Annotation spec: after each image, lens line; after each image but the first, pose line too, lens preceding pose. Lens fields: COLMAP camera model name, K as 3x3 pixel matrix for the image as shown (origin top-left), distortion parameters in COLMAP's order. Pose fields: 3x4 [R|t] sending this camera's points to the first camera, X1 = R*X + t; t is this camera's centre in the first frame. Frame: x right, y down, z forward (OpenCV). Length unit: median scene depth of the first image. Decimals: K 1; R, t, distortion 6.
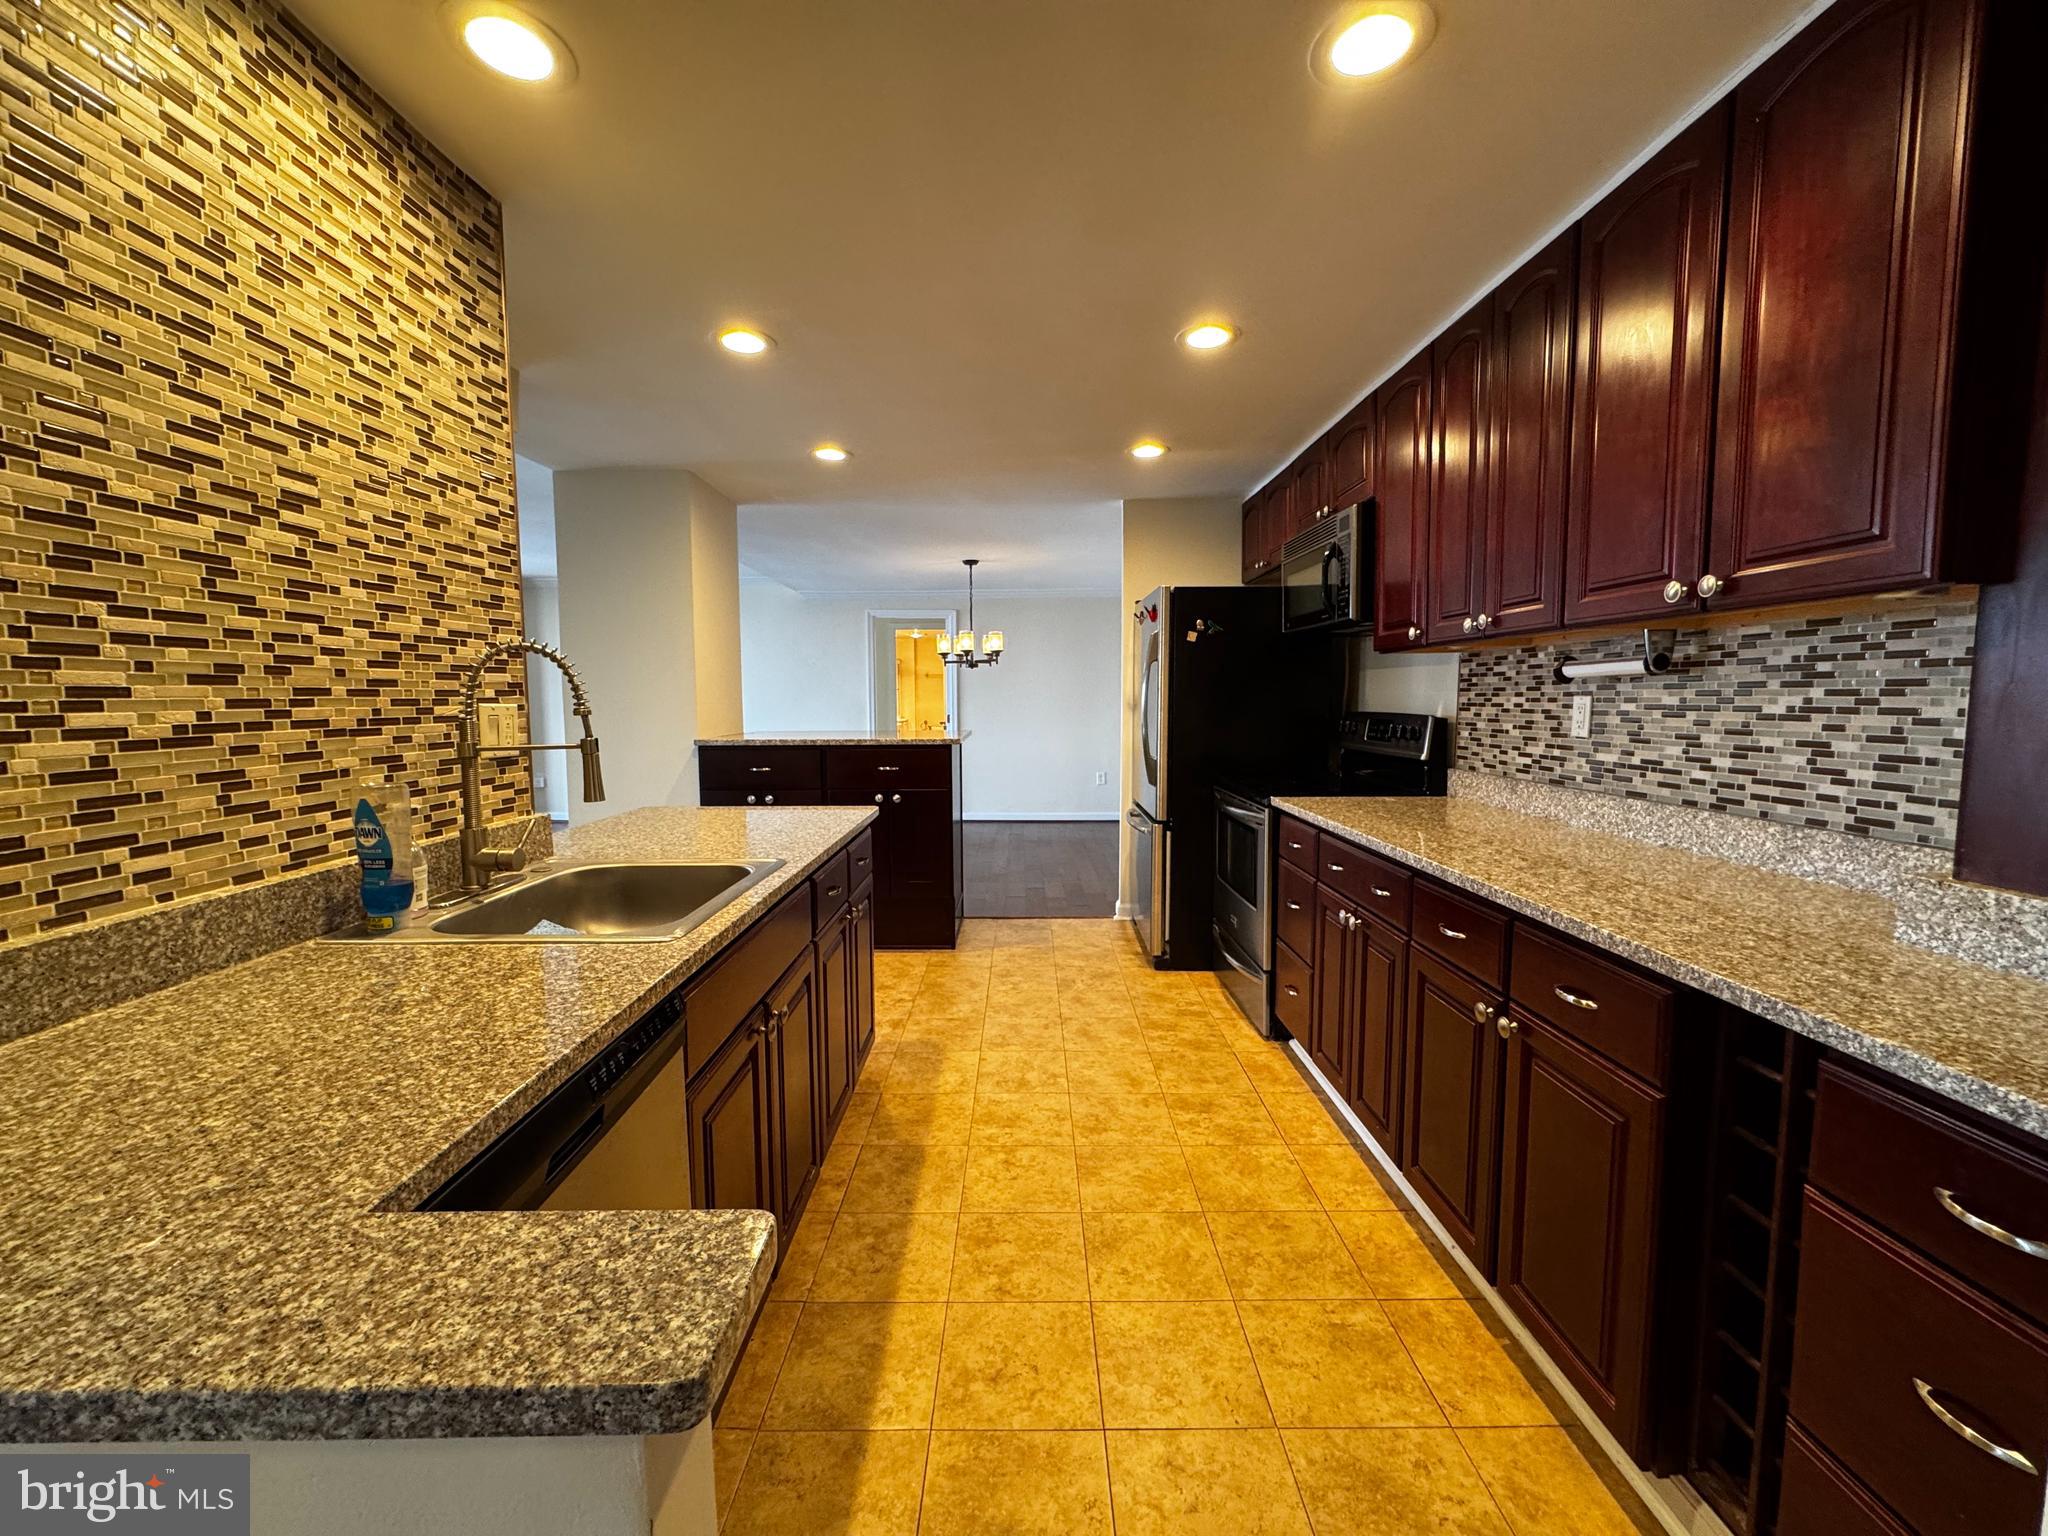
lens RADIAL K [[815.4, 0, 1023.2], [0, 815.4, 767.4], [0, 0, 1]] dist [-0.002206, 0.000298]
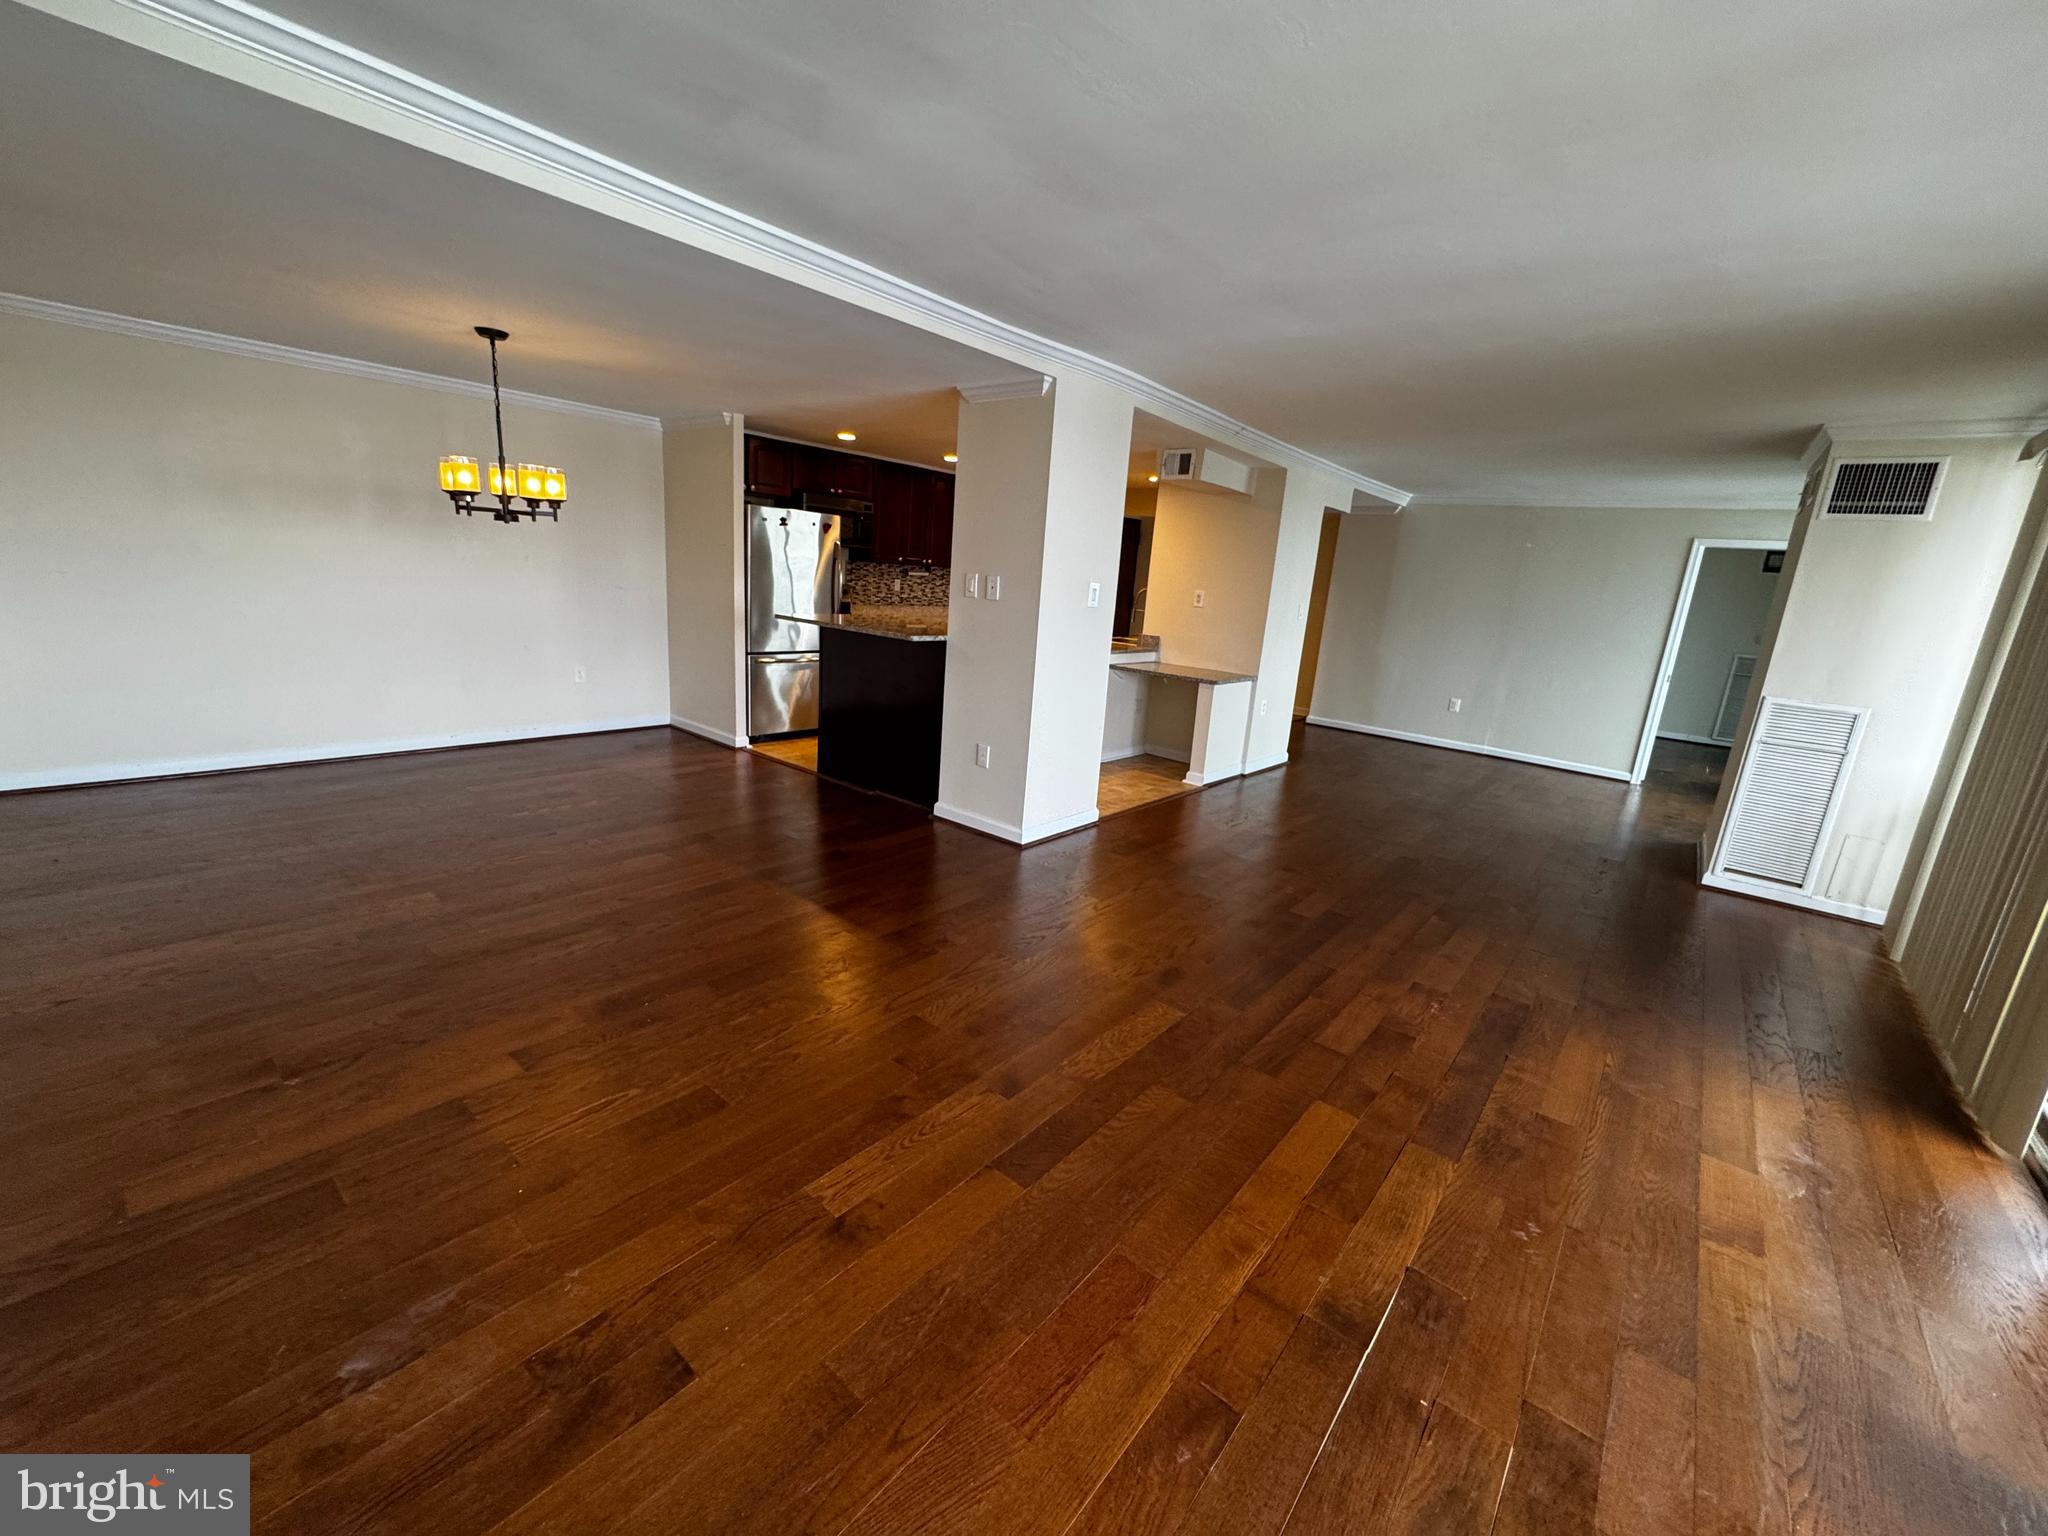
lens RADIAL K [[815.4, 0, 1023.6], [0, 815.4, 762.5], [0, 0, 1]] dist [-0.002206, 0.000298]
pose [[-0.761815, -0.200752, 0.615903, -2.276624], [-0.015771, 0.956235, 0.292174, -0.399928], [-0.647603, 0.212869, -0.731640, 3.678311]]
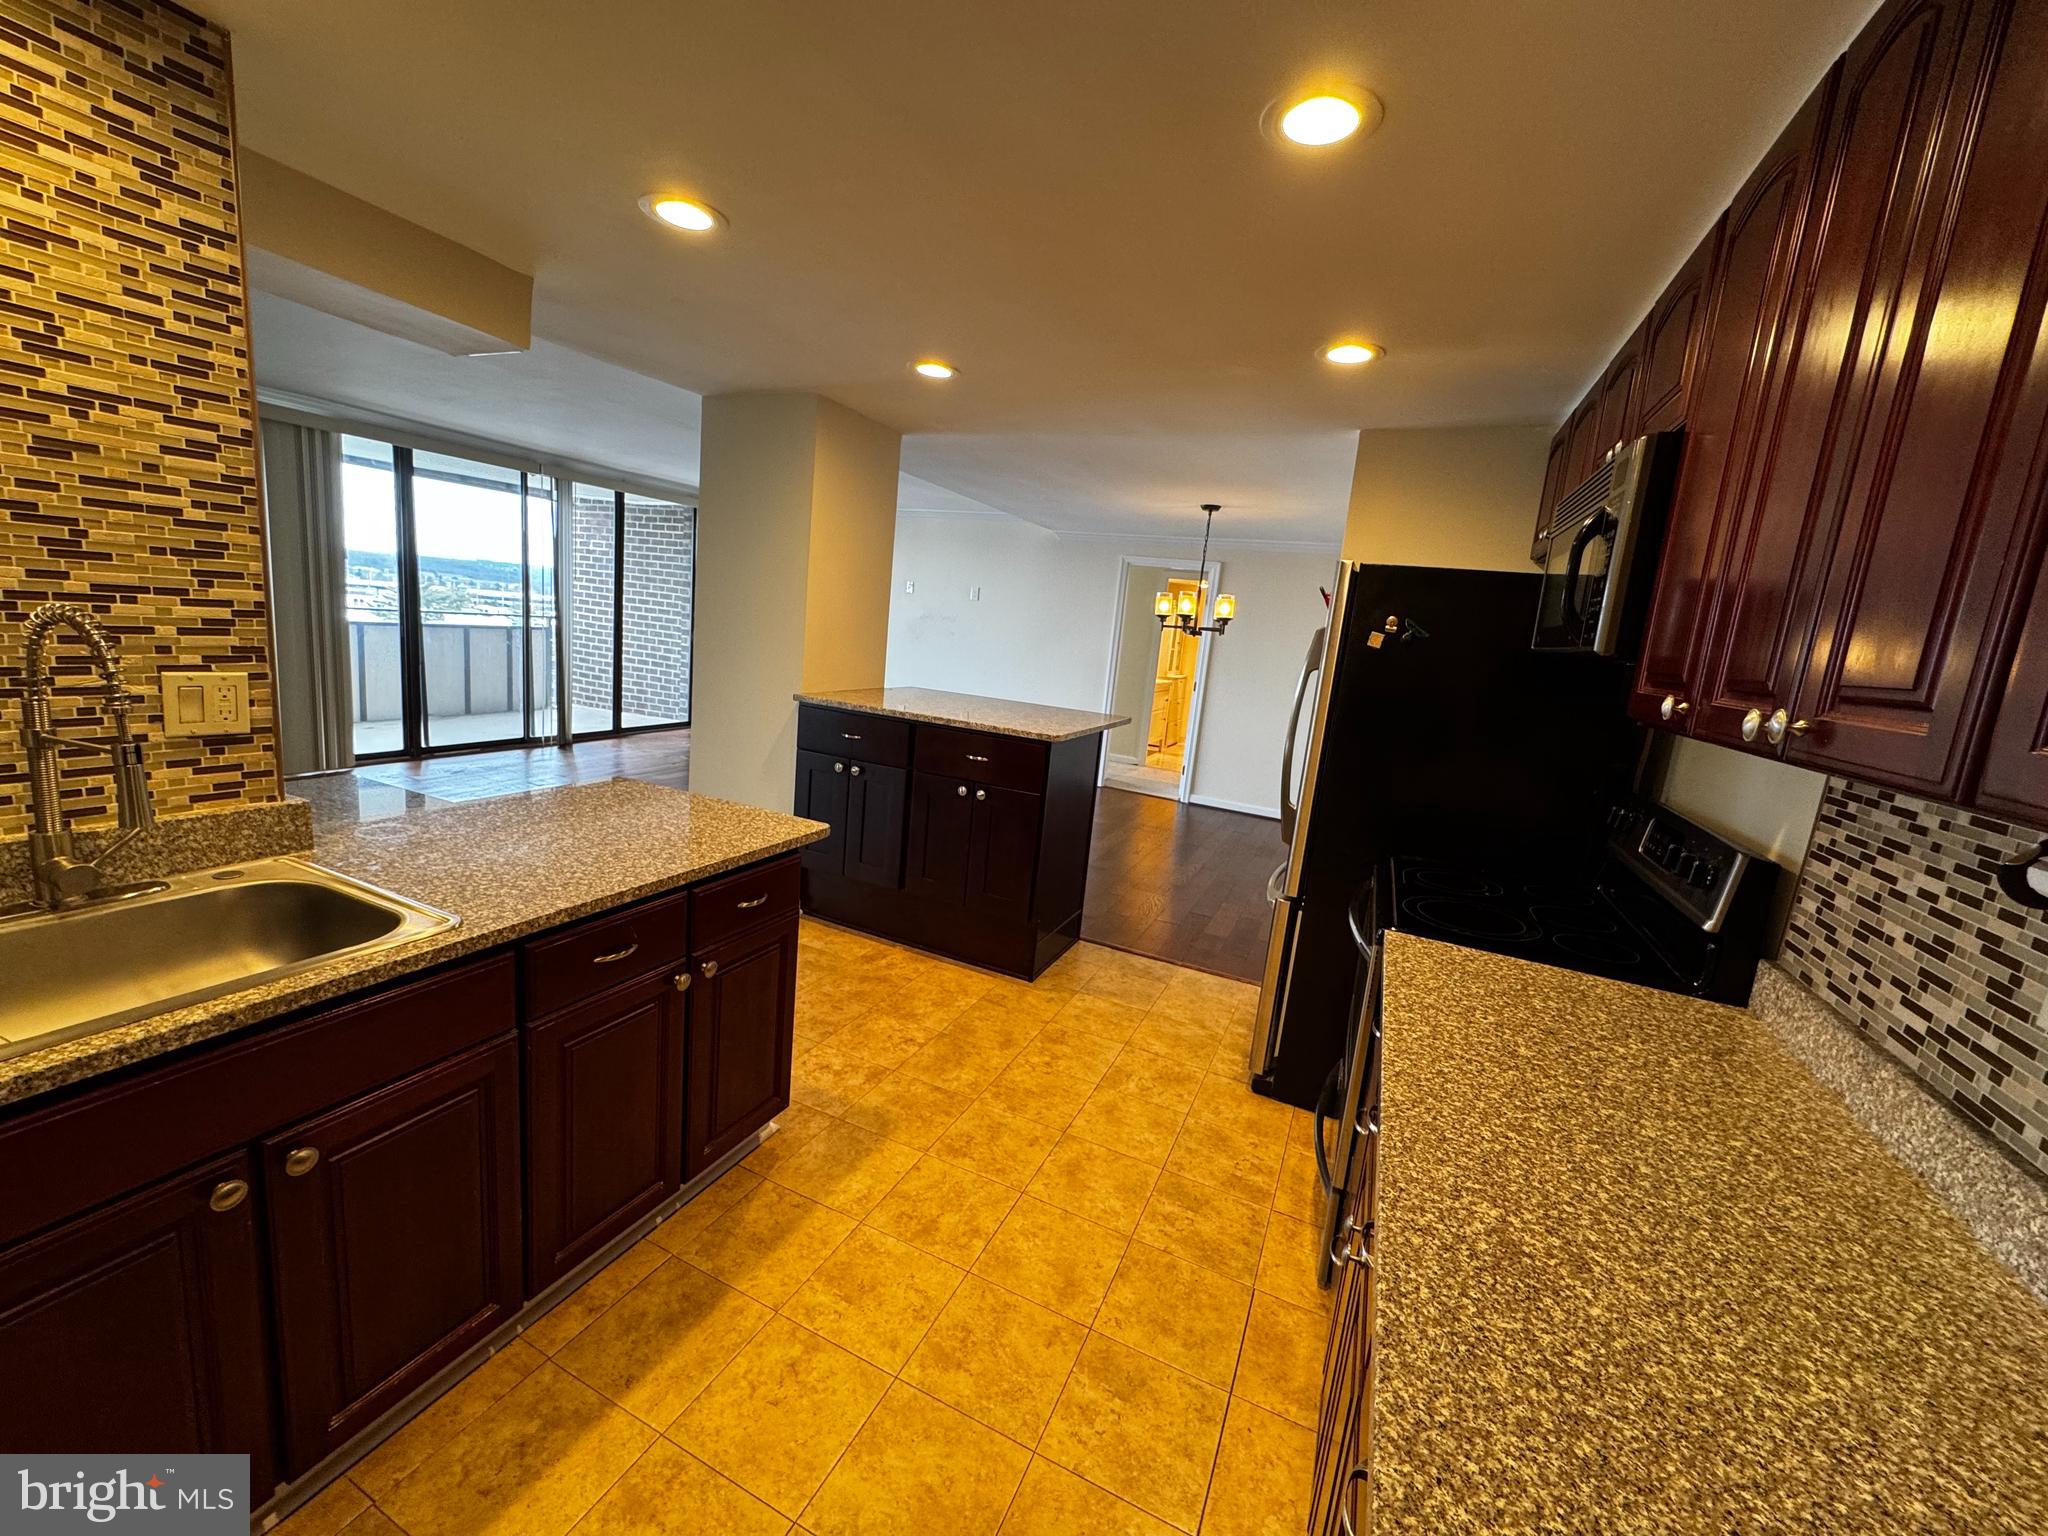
lens RADIAL K [[815.4, 0, 1023.2], [0, 815.4, 766.5], [0, 0, 1]] dist [-0.002206, 0.000298]
pose [[0.905882, 0.164087, -0.390453, 0.380737], [-0.135334, 0.985714, 0.100259, -0.148593], [0.401327, -0.037981, 0.915147, 0.466246]]
